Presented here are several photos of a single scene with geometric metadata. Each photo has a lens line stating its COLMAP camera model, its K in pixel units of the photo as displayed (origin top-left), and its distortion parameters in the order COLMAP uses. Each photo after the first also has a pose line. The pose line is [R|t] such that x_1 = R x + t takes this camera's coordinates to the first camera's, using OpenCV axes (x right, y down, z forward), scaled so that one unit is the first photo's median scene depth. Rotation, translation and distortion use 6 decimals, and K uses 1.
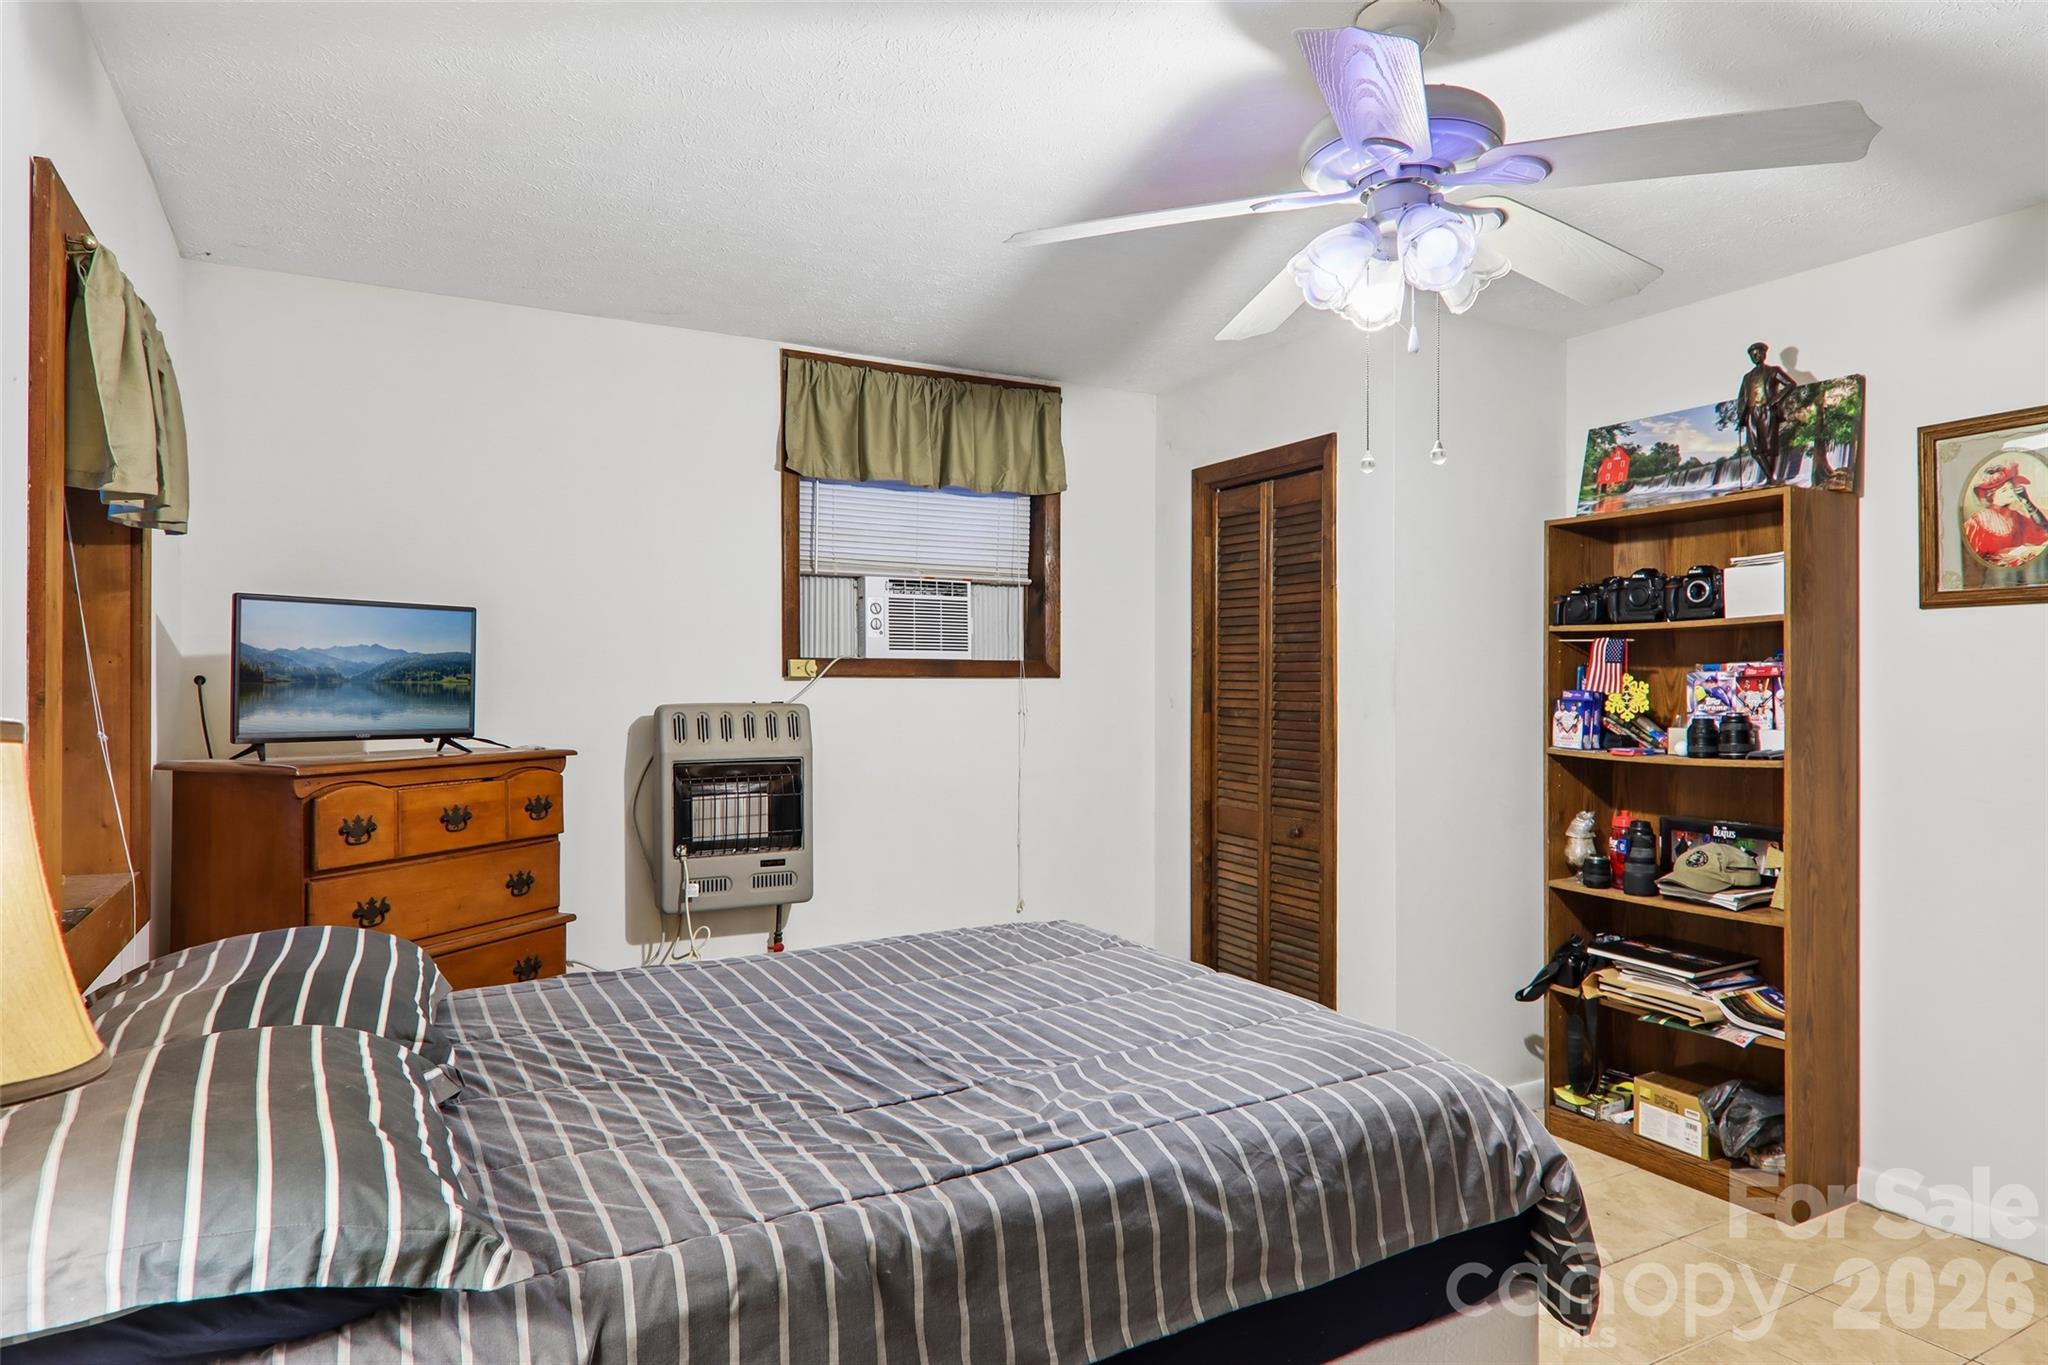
lens RADIAL K [[1215.5, 0, 1011.6], [0, 1215.5, 685.1], [0, 0, 1]] dist [-0.000571, -0.002692]
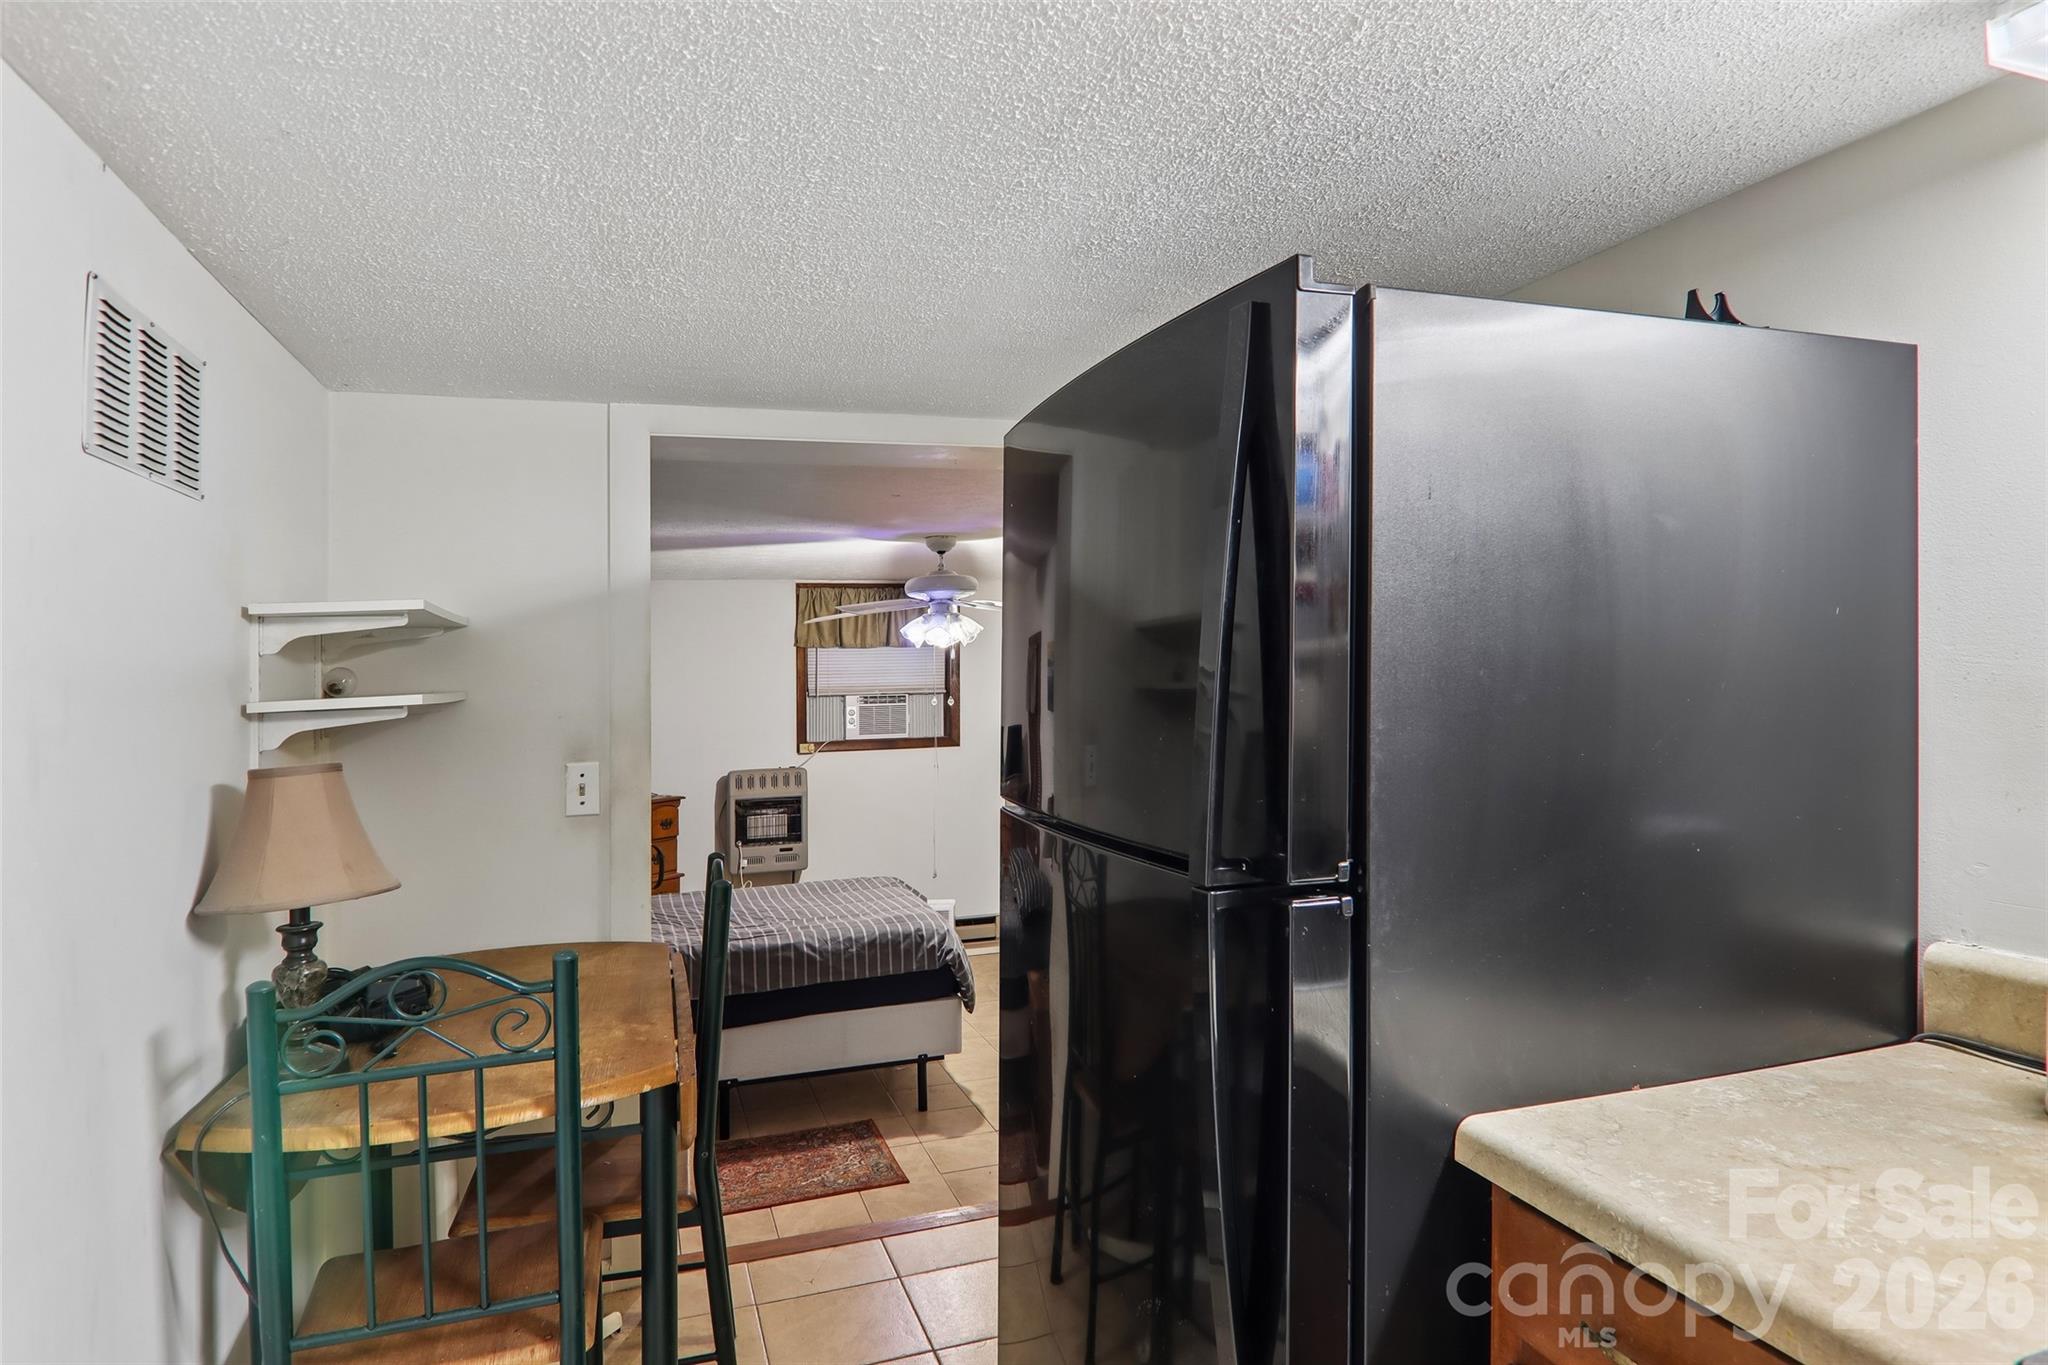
lens RADIAL K [[1215.5, 0, 1037.9], [0, 1215.5, 673.8], [0, 0, 1]] dist [-0.000571, -0.002692]
pose [[0.985812, -0.019798, -0.166679, 0.535343], [0.019886, 0.999802, -0.001140, -0.127979], [0.166669, -0.002190, 0.986010, -0.870838]]
